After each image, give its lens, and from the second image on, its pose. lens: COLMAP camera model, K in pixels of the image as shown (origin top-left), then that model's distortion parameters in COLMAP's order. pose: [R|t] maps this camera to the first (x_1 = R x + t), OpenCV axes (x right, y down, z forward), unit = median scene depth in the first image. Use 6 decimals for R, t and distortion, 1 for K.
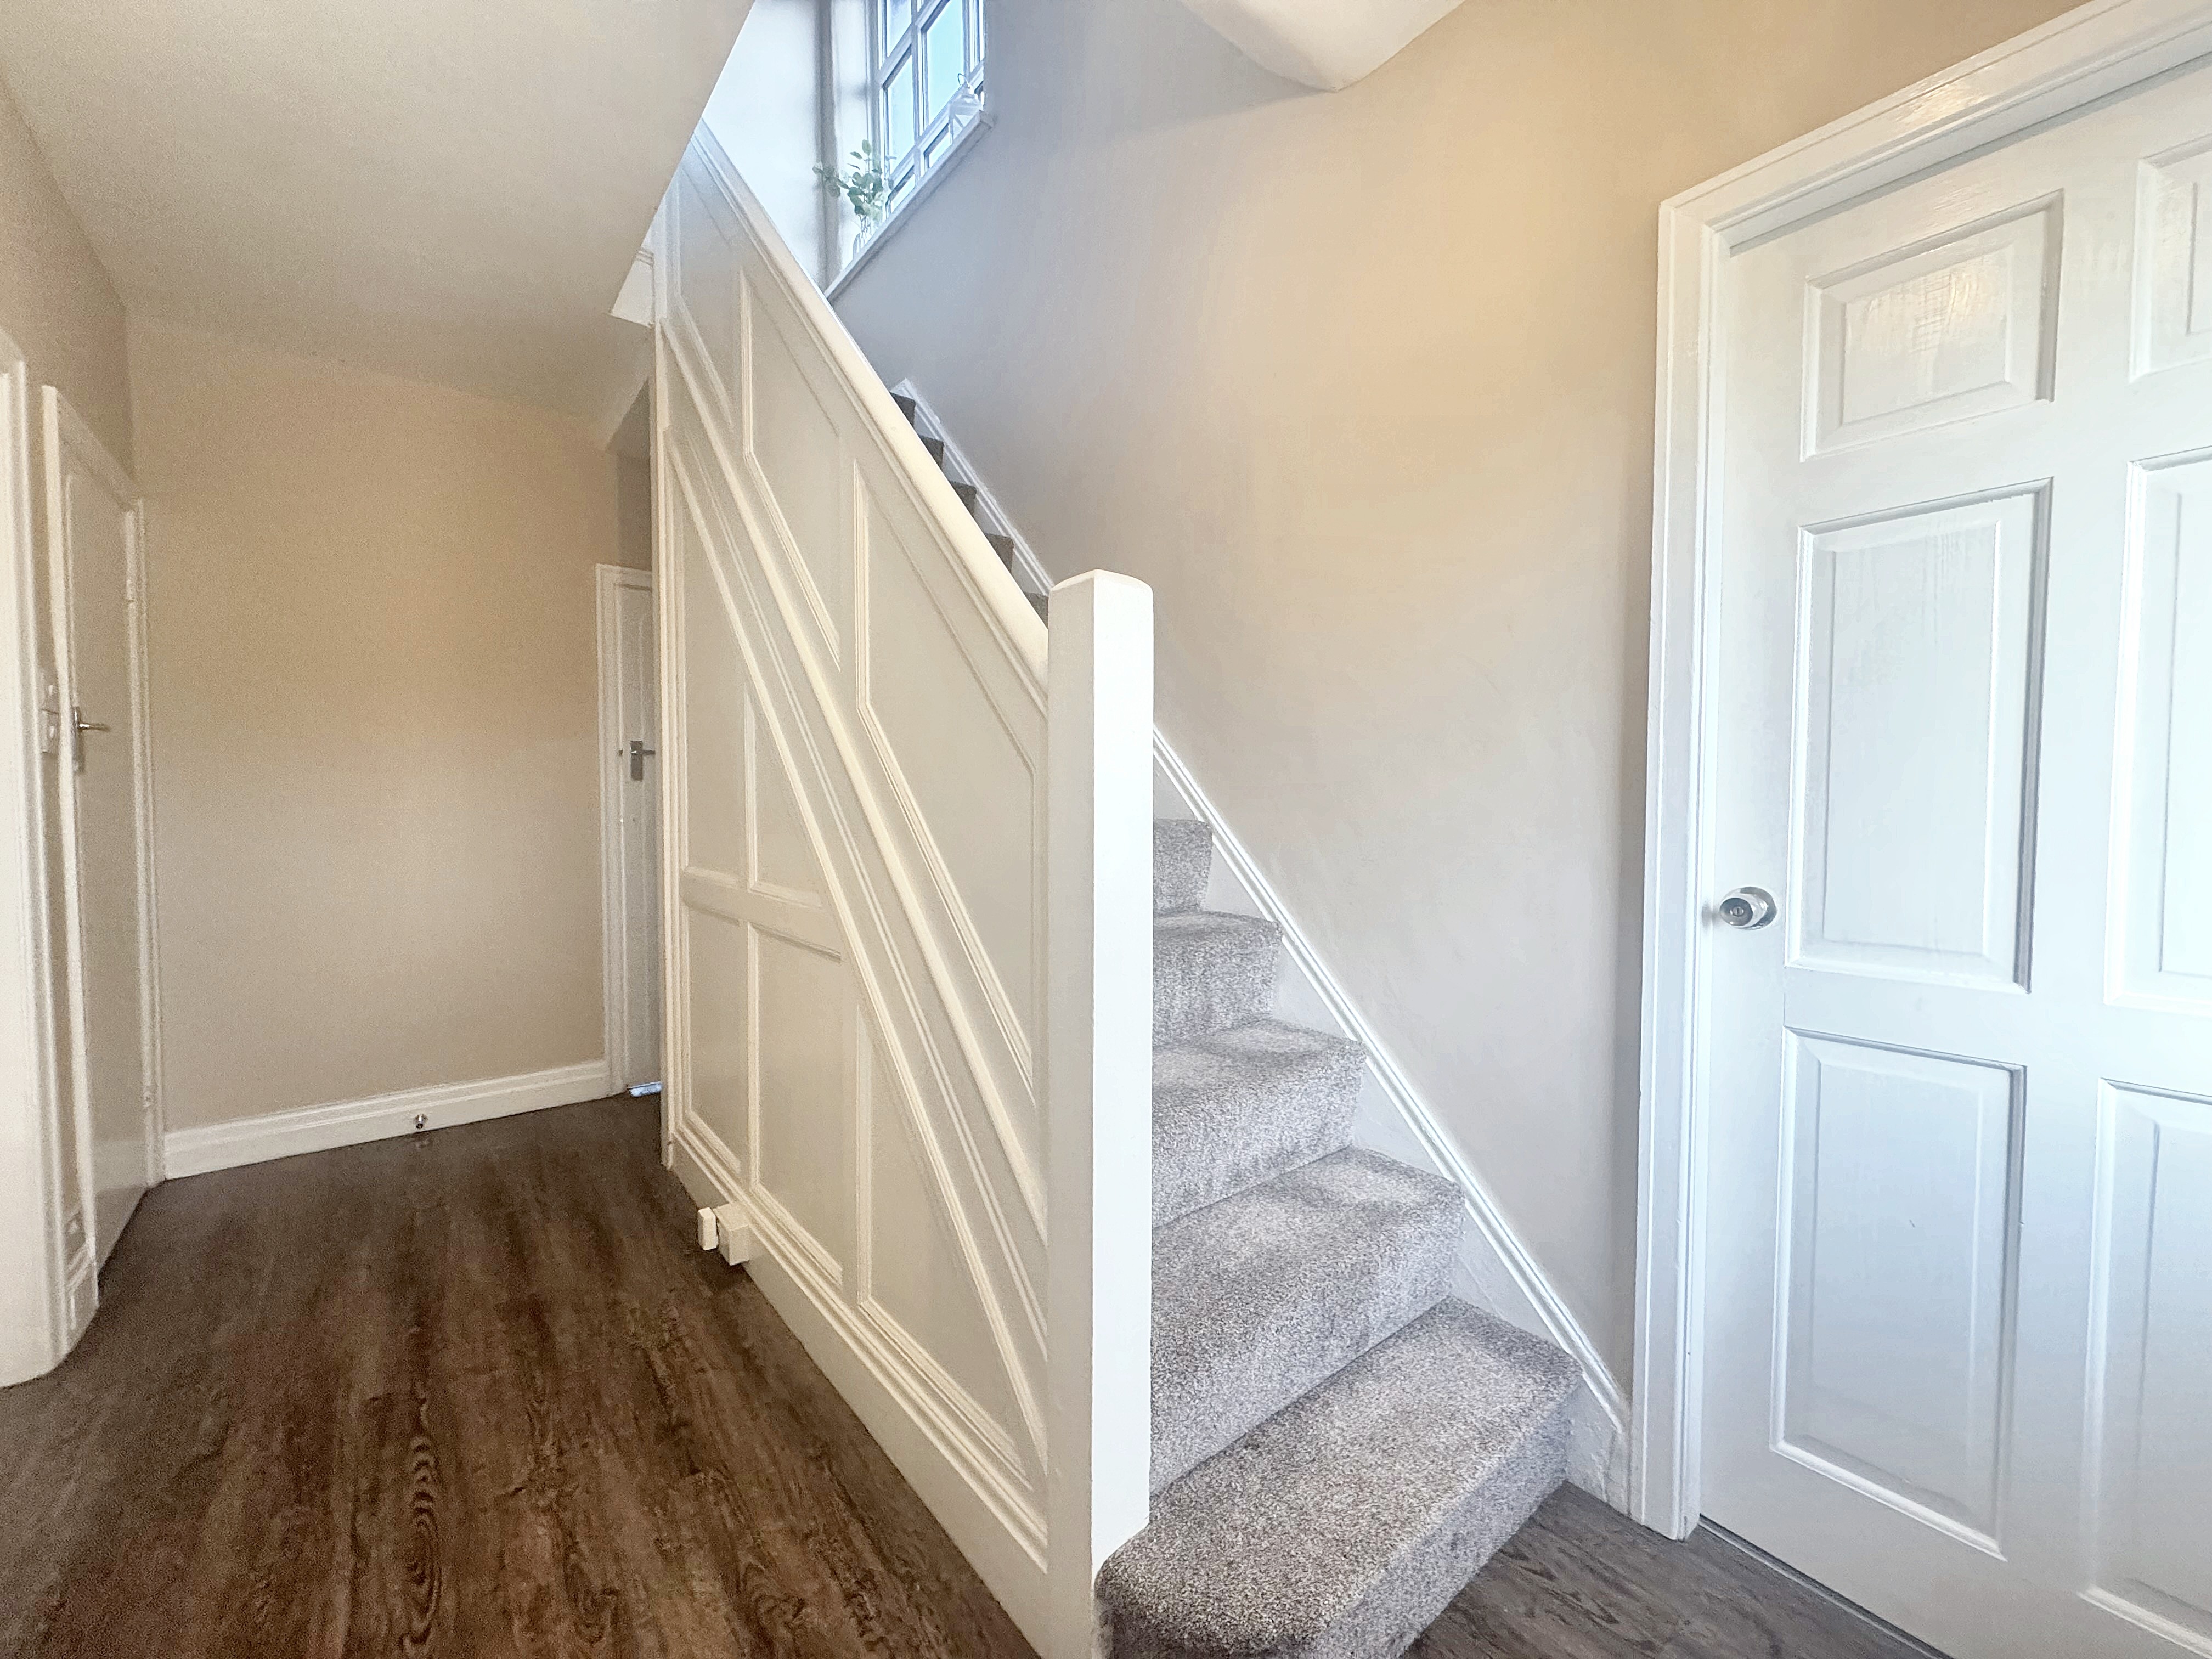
lens RADIAL K [[882.0, 0, 1097.3], [0, 882.0, 832.7], [0, 0, 1]] dist [-0.000179, -0.000275]
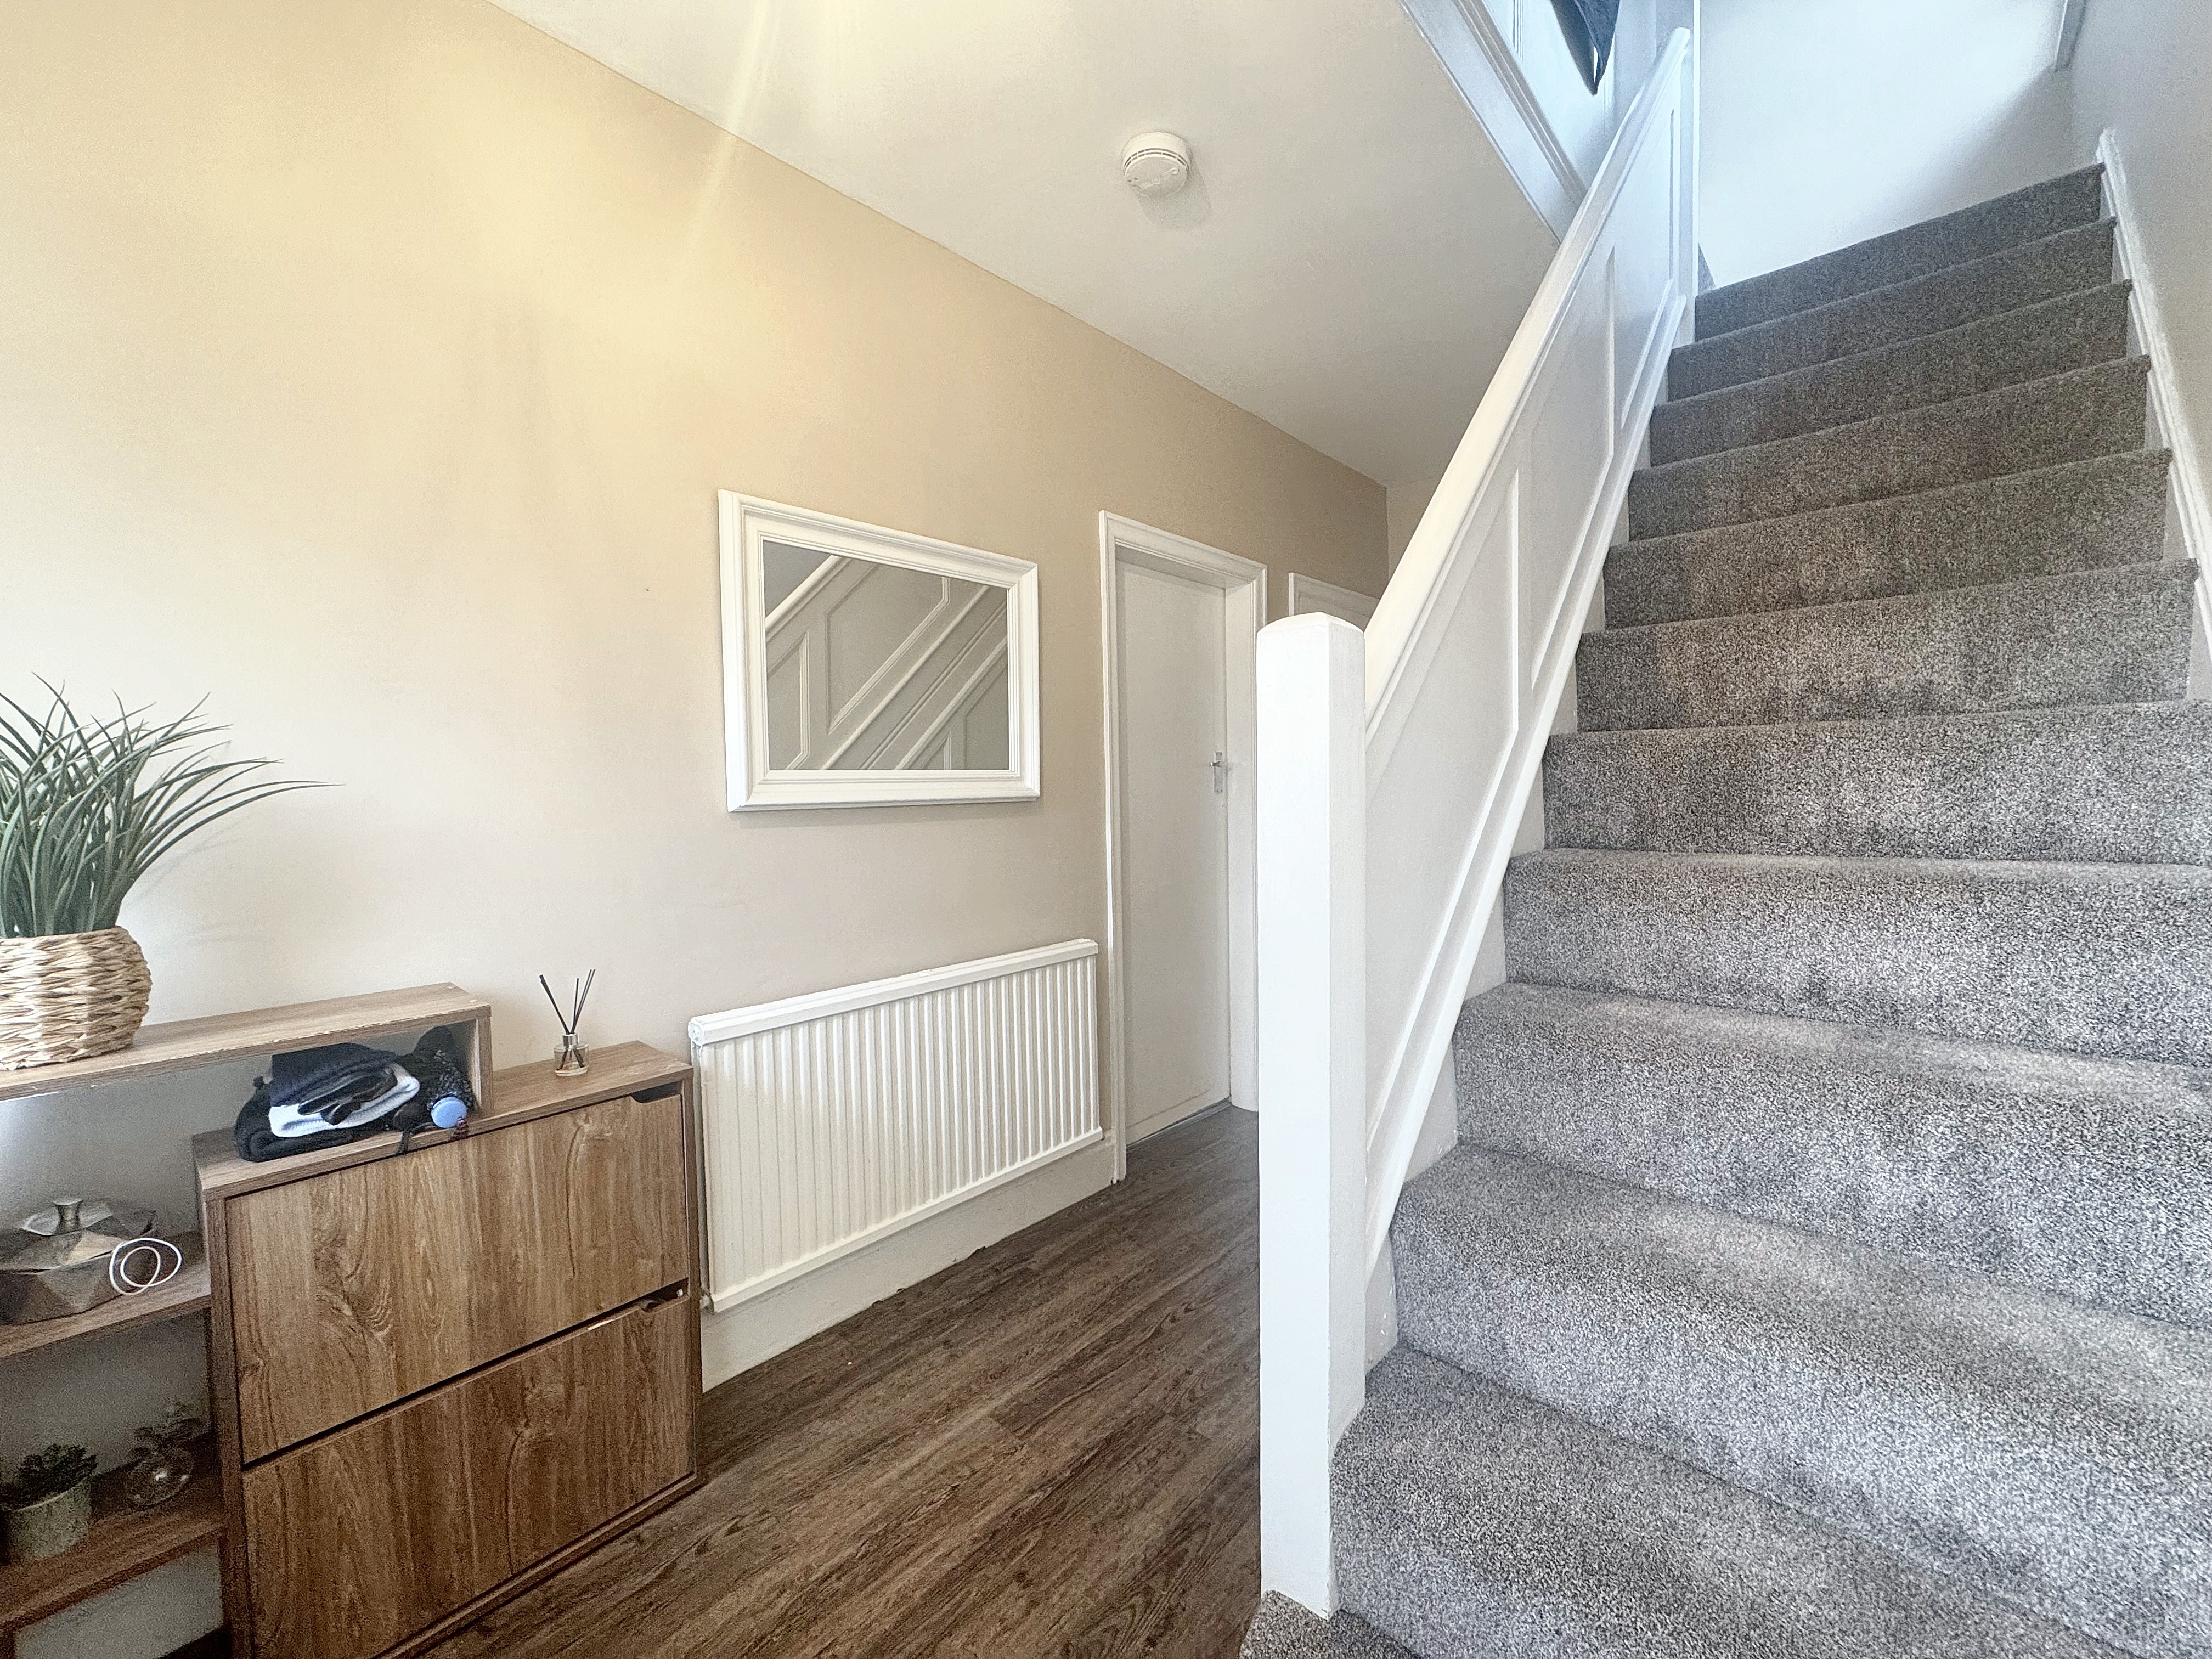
lens RADIAL K [[882.0, 0, 1104.1], [0, 882.0, 827.2], [0, 0, 1]] dist [-0.000179, -0.000275]
pose [[0.146832, 0.040041, -0.988351, 0.613694], [-0.019253, 0.999107, 0.037617, -0.060515], [0.988974, 0.013505, 0.147472, 0.414103]]
